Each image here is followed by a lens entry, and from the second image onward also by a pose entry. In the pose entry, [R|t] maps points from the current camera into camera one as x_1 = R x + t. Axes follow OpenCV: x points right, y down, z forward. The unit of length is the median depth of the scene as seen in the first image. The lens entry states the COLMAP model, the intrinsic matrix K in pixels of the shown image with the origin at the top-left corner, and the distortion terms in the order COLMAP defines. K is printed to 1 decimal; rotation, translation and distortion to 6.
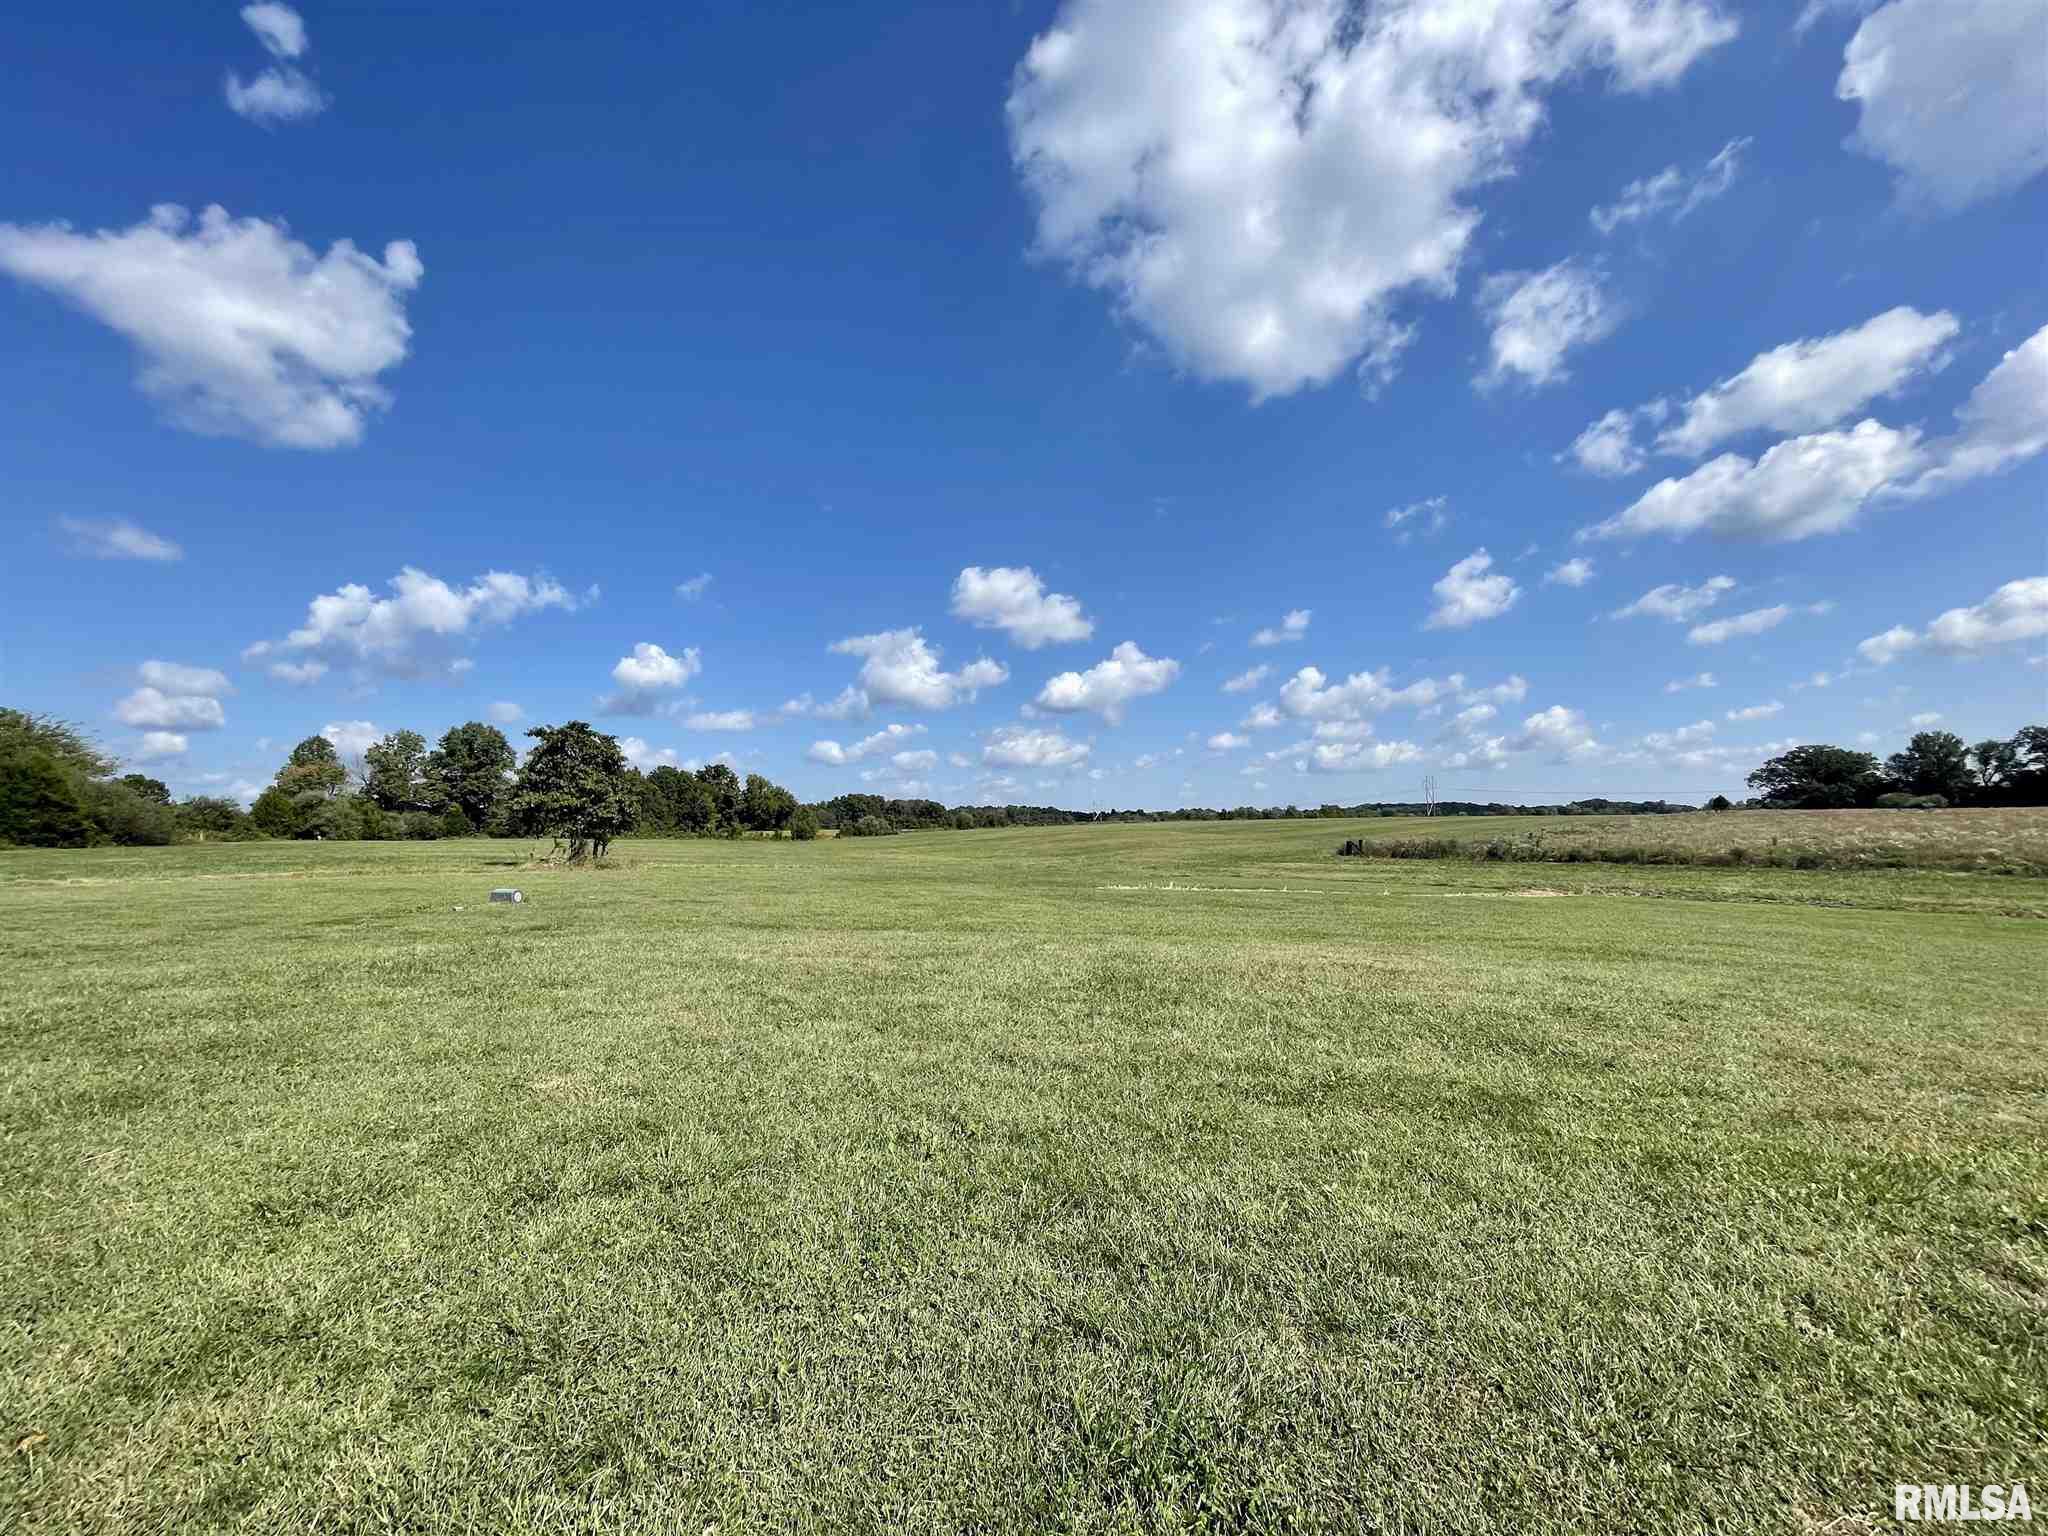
lens RADIAL K [[836.2, 0, 1023.7], [0, 836.2, 753.0], [0, 0, 1]] dist [-0.000262, -0.000328]
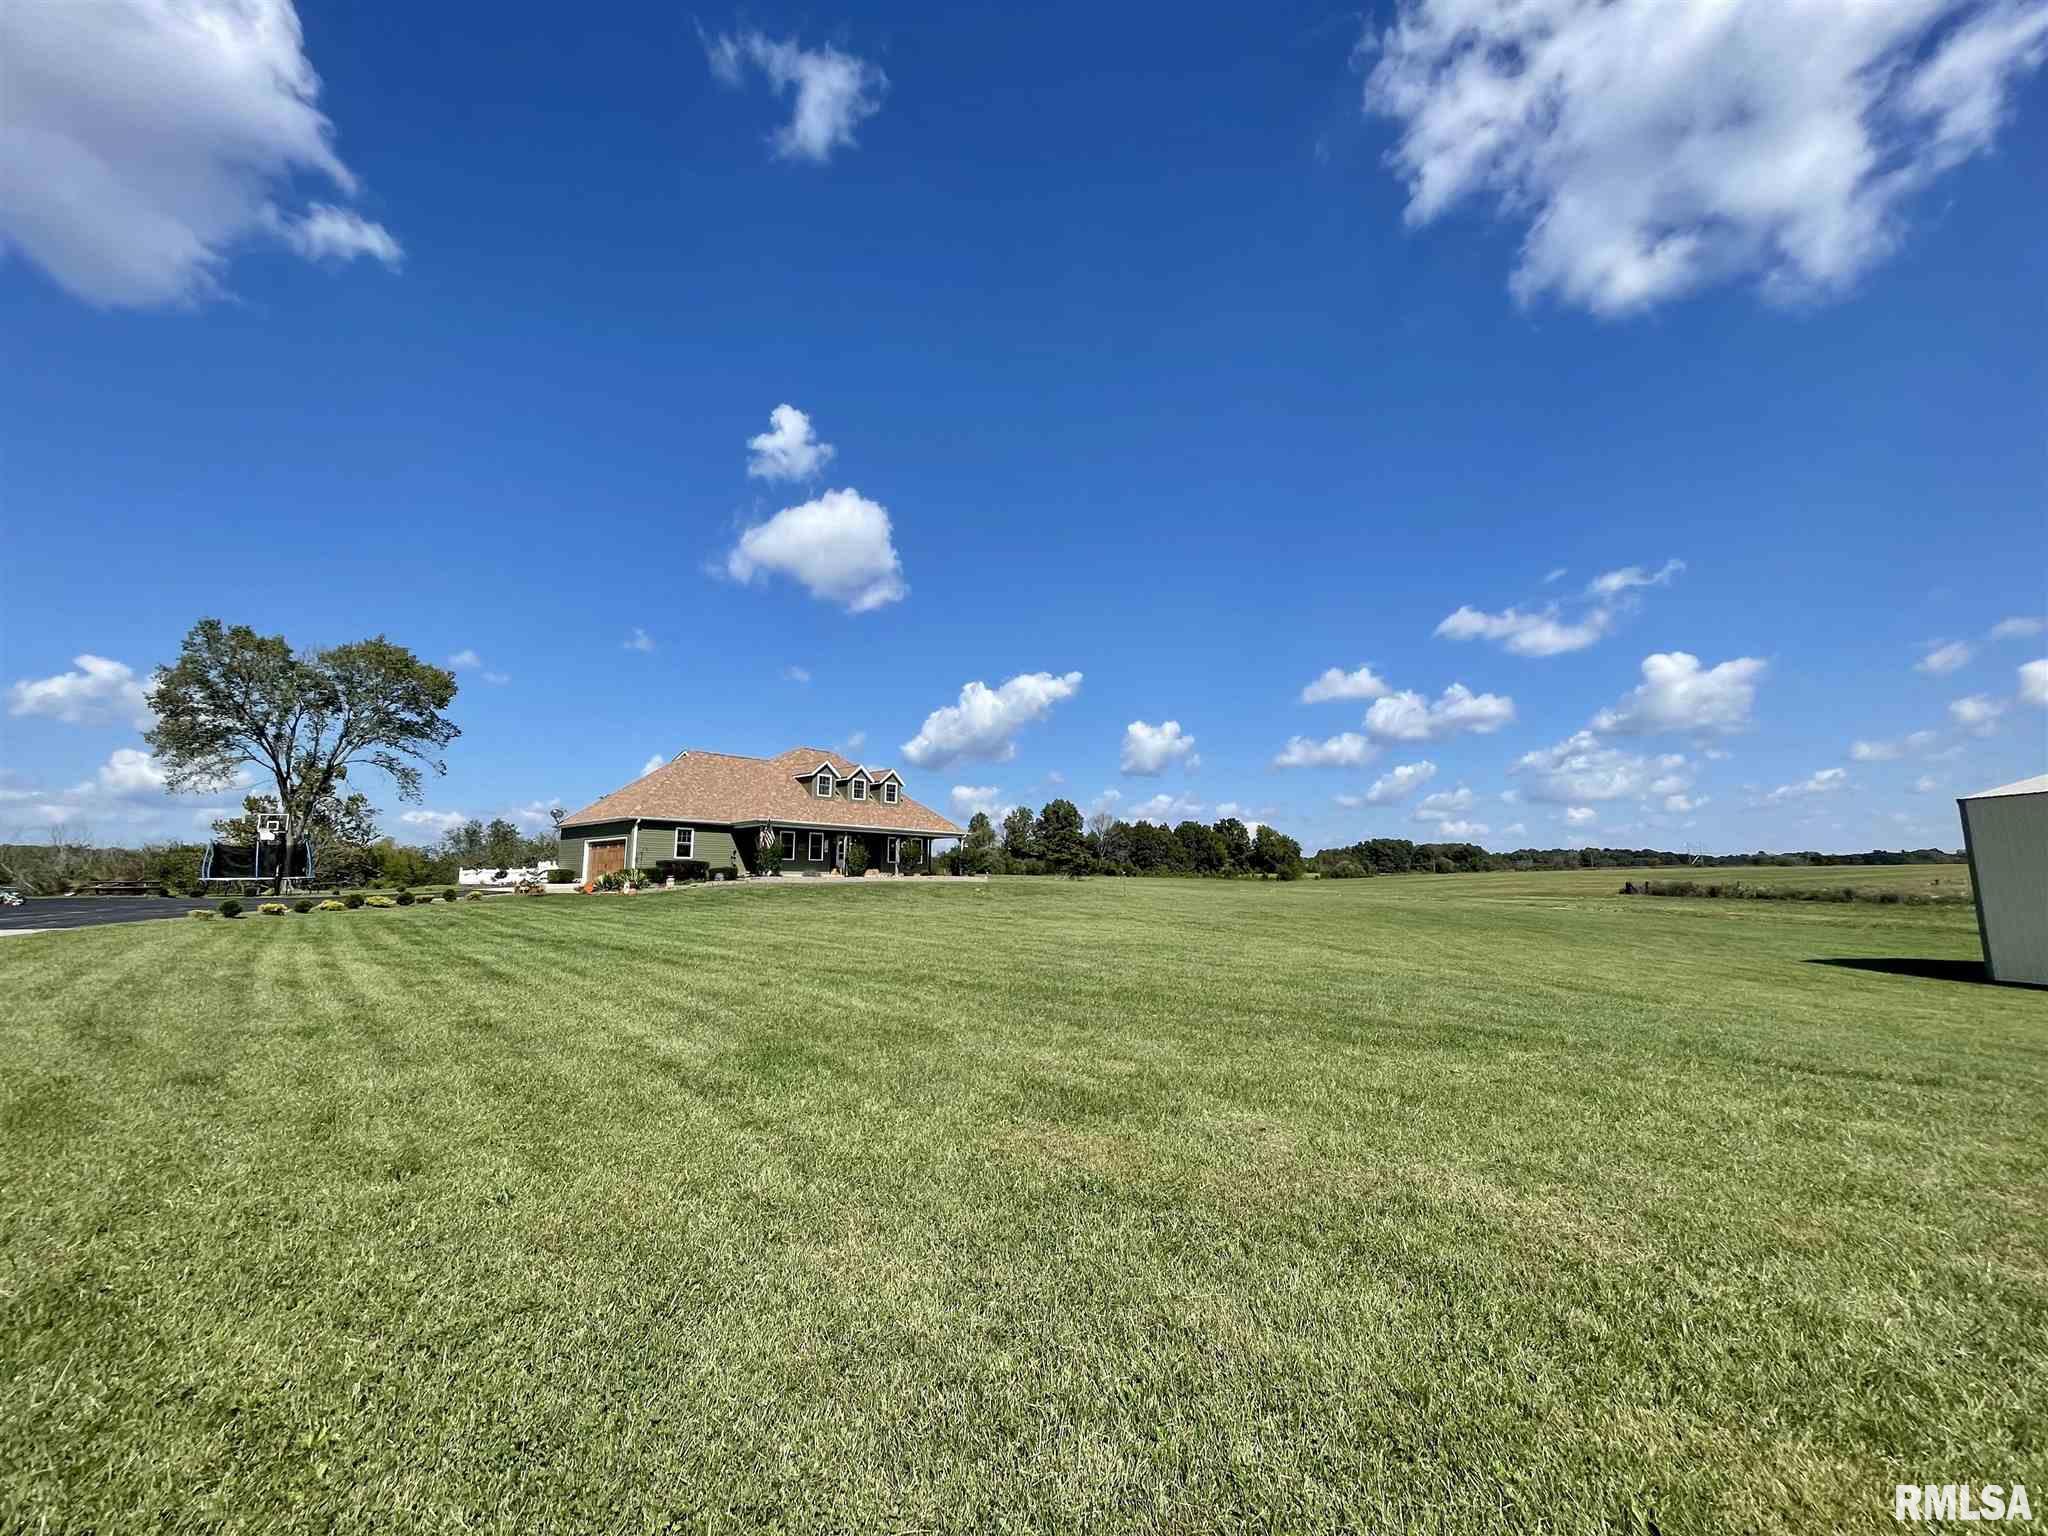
lens RADIAL K [[836.2, 0, 1023.7], [0, 836.2, 753.0], [0, 0, 1]] dist [-0.000262, -0.000328]
pose [[0.801598, -0.075538, -0.593072, 0.109158], [0.044624, 0.996779, -0.066643, -0.011726], [0.596195, 0.026956, 0.802387, -0.142588]]
